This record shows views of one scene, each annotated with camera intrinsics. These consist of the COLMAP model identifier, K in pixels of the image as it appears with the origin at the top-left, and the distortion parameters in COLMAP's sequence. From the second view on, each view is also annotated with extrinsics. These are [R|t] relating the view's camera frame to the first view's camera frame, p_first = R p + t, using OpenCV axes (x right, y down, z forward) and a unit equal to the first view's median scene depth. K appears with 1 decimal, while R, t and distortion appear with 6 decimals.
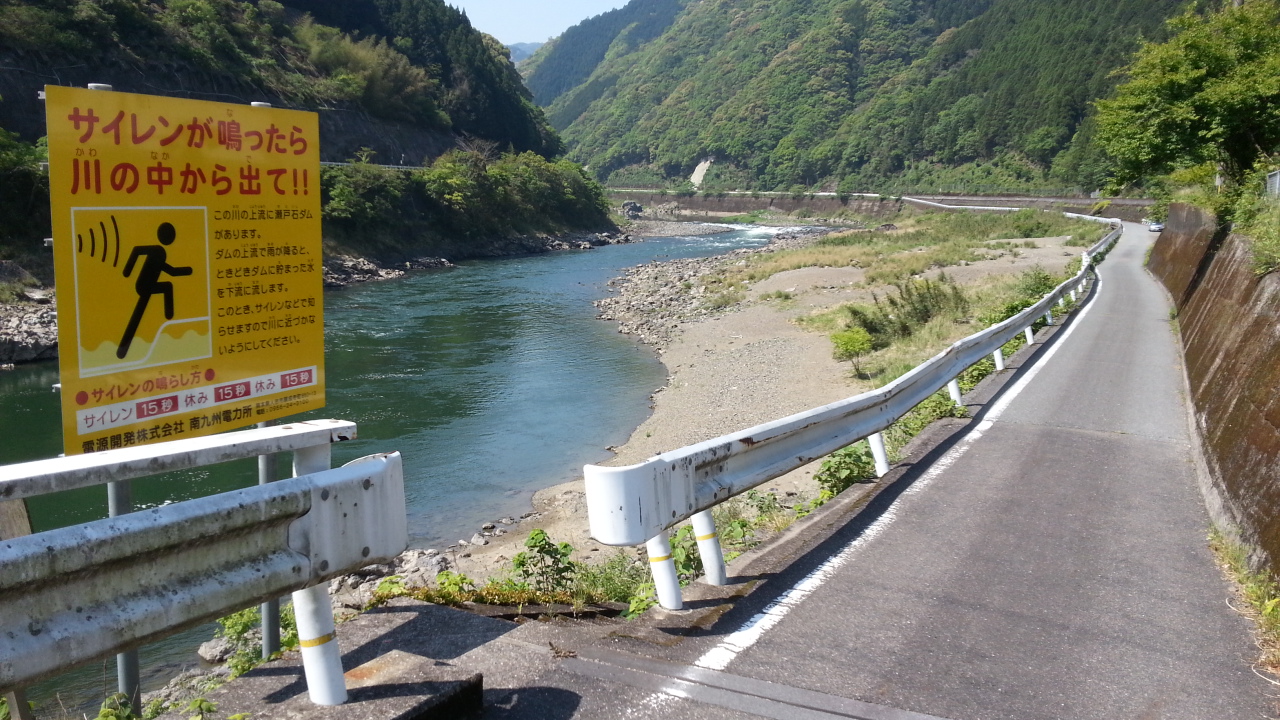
lens RADIAL K [[1023.2, 0, 614.1], [0, 1023.2, 421.5], [0, 0, 1]] dist [0.064416, -0.116267]
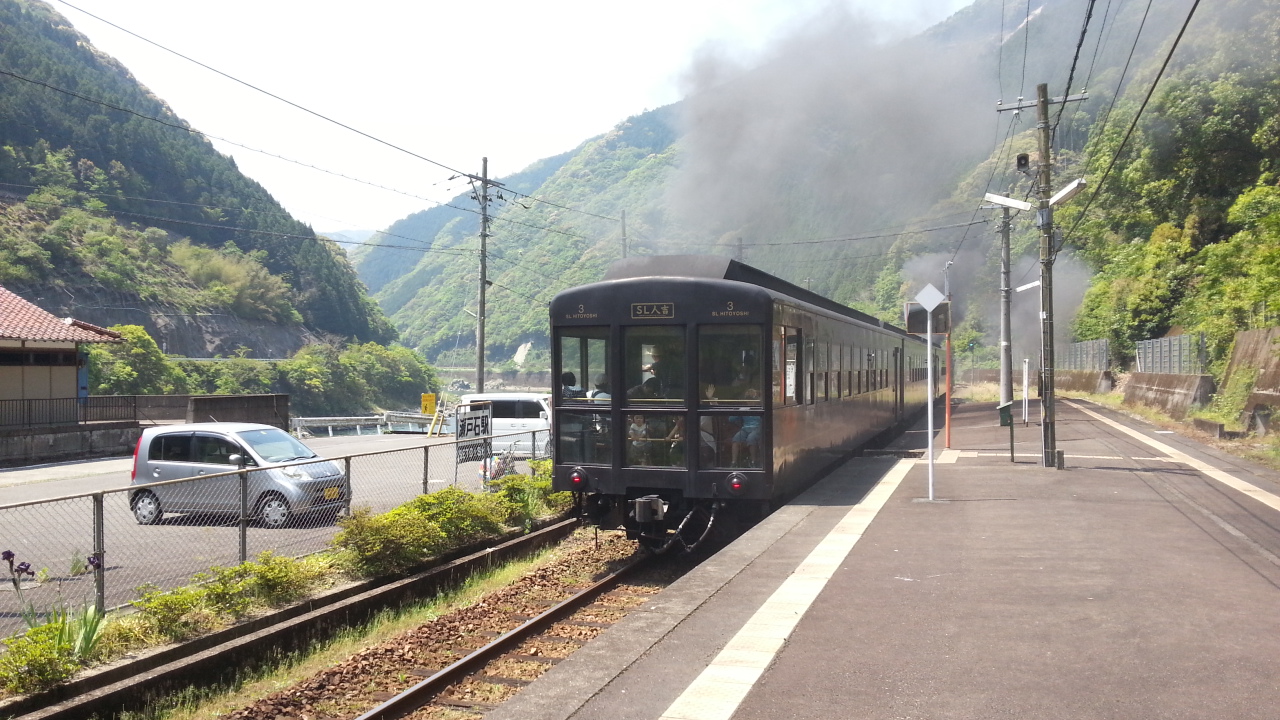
lens RADIAL K [[1055.3, 0, 606.2], [0, 1055.3, 369.5], [0, 0, 1]] dist [0.059985, -0.143561]
pose [[0.987869, -0.020482, 0.153931, -0.002215], [0.053212, 0.975898, -0.211640, 0.021692], [-0.145886, 0.217263, 0.965150, -0.113602]]
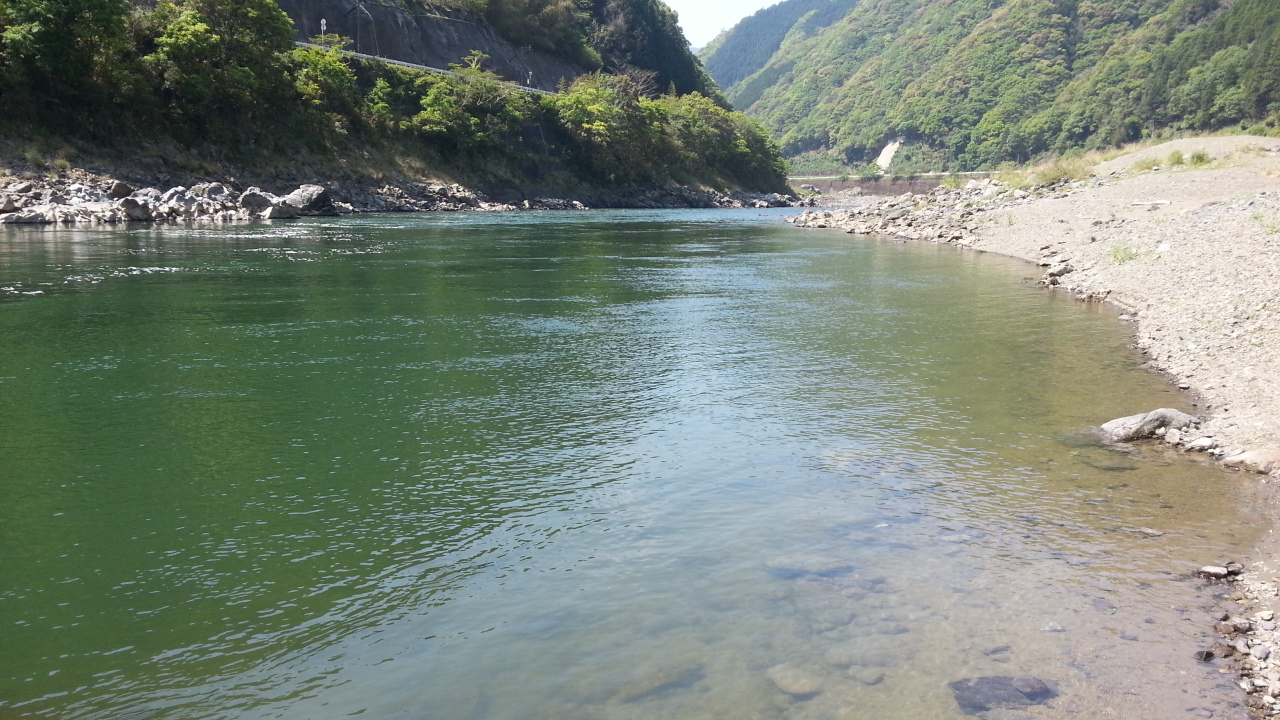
lens RADIAL K [[1025.3, 0, 633.5], [0, 1025.3, 446.1], [0, 0, 1]] dist [-0.005822, -0.001456]
pose [[0.990122, 0.028439, -0.137291, -0.006269], [-0.026768, 0.999544, 0.014005, 0.003943], [0.137627, -0.010191, 0.990432, 0.102999]]
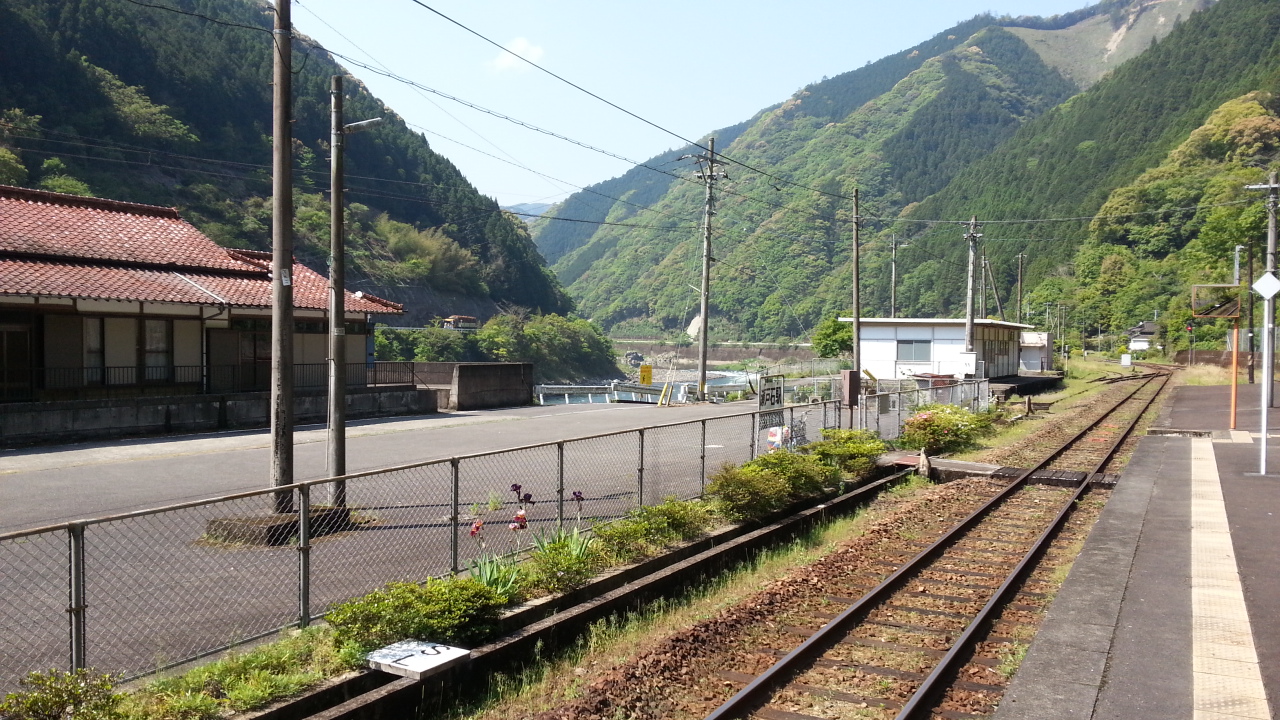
lens RADIAL K [[1055.3, 0, 606.2], [0, 1055.3, 369.5], [0, 0, 1]] dist [0.059985, -0.143561]
pose [[0.999980, -0.004574, -0.004402, -0.008362], [0.003649, 0.981601, -0.190907, 0.022380], [0.005194, 0.190887, 0.981598, -0.117524]]
